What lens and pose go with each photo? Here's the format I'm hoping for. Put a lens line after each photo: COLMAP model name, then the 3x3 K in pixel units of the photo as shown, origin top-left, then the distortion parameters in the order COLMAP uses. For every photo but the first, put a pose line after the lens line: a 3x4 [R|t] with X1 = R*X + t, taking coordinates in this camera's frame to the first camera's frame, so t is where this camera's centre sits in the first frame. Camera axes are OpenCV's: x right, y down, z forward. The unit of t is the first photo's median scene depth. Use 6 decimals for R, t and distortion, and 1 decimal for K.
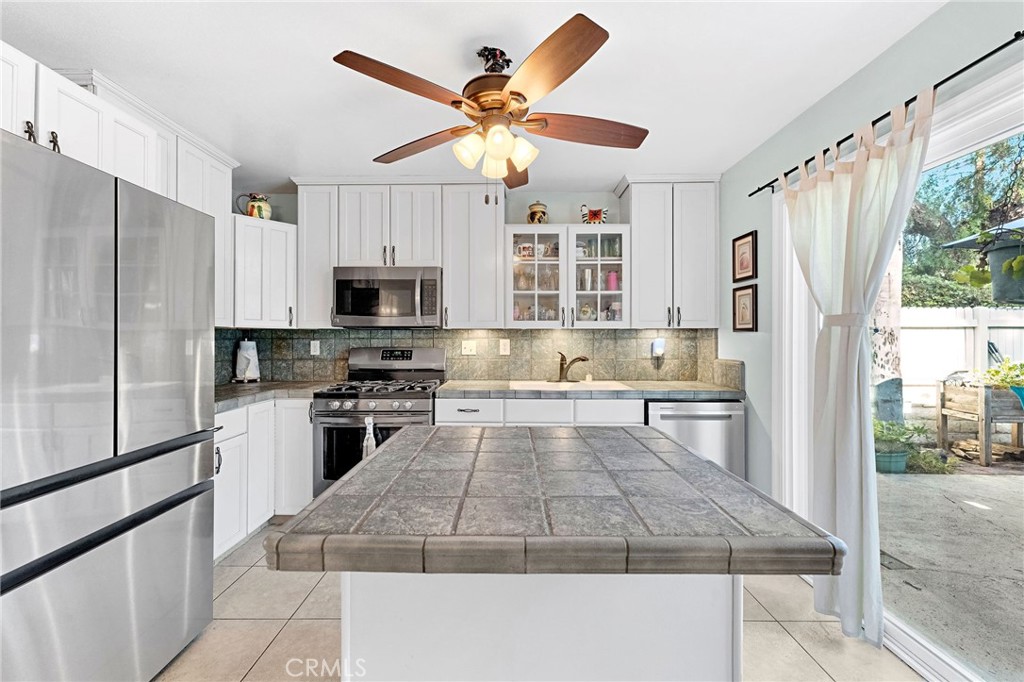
lens RADIAL K [[415.5, 0, 505.5], [0, 415.5, 335.1], [0, 0, 1]] dist [0.001220, 0.000440]
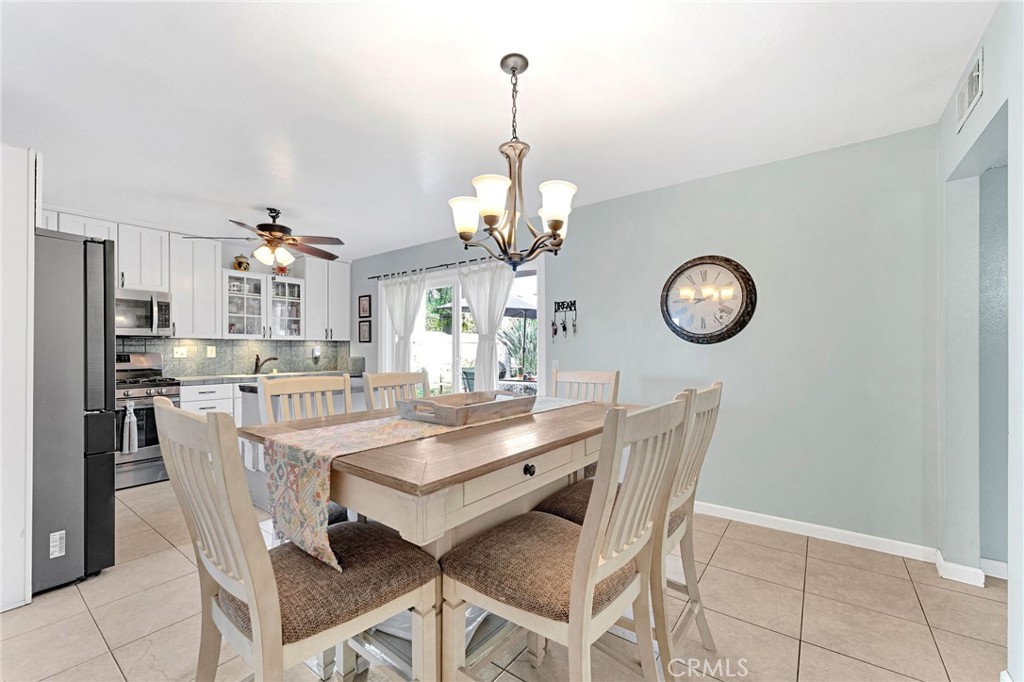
lens RADIAL K [[420.4, 0, 503.1], [0, 420.4, 349.2], [0, 0, 1]] dist [0.000707, 0.000338]
pose [[0.601448, -0.000264, 0.798912, -0.592254], [-0.002009, 0.999996, 0.001843, 0.016616], [-0.798909, -0.002714, 0.601445, -0.698884]]
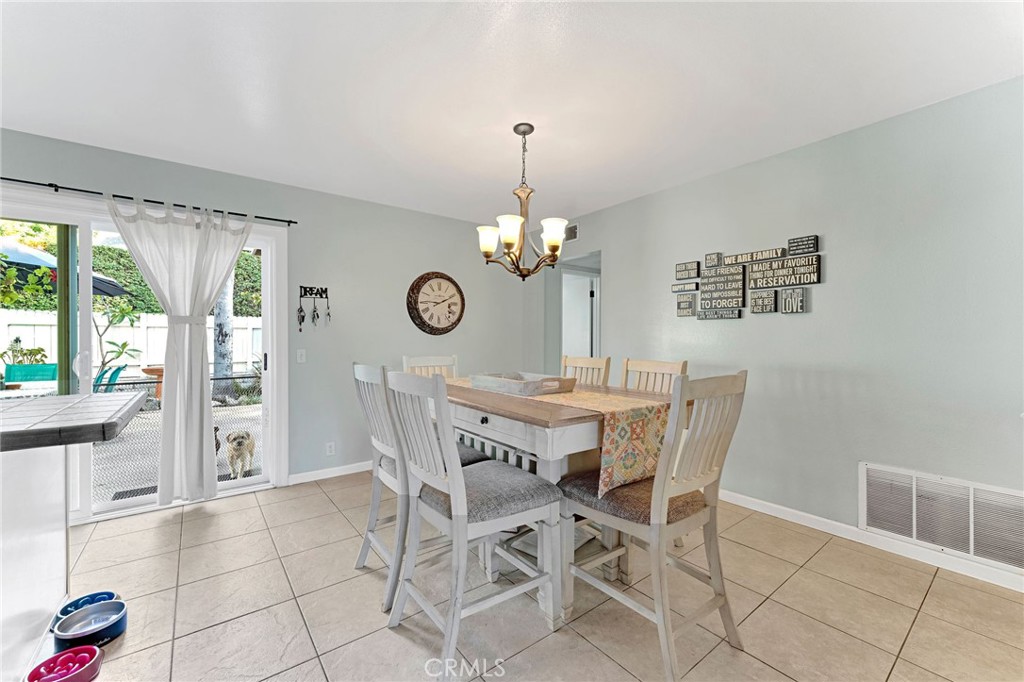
lens RADIAL K [[409.2, 0, 504.4], [0, 409.2, 346.4], [0, 0, 1]] dist [0.000884, 0.000101]
pose [[-0.606356, -0.012201, 0.795100, -0.709512], [-0.004288, 0.999918, 0.012075, 0.024768], [-0.795182, 0.003912, -0.606358, 0.156974]]
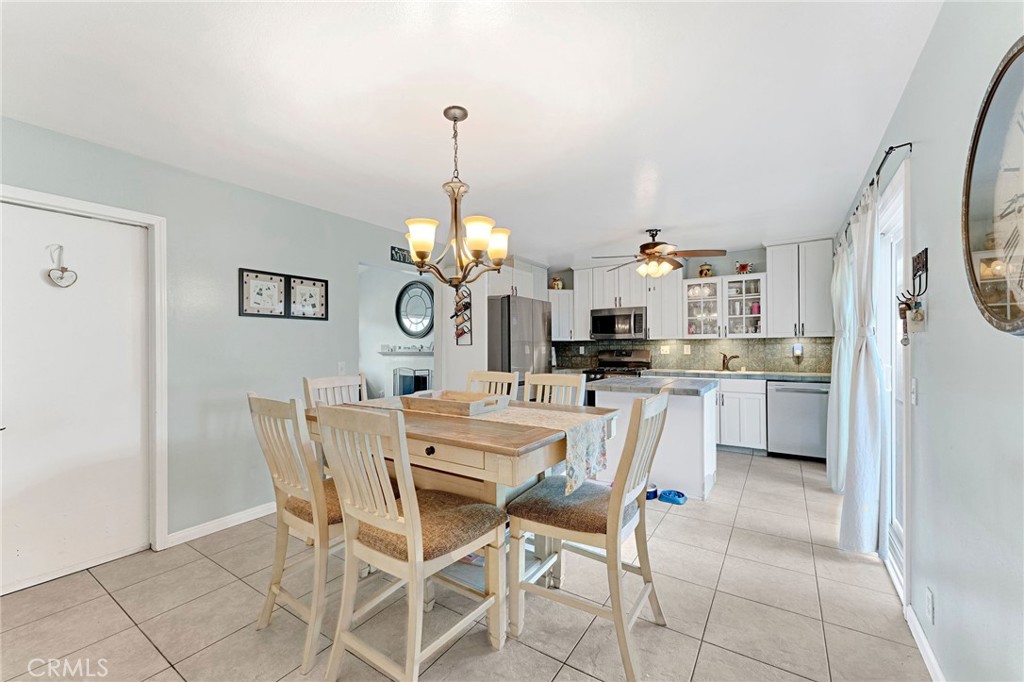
lens RADIAL K [[409.2, 0, 504.4], [0, 409.2, 346.4], [0, 0, 1]] dist [0.000884, 0.000101]
pose [[0.830250, -0.006397, -0.557354, 0.335308], [0.011995, 0.999908, 0.006393, -0.004655], [0.557261, -0.011993, 0.830250, -0.862167]]
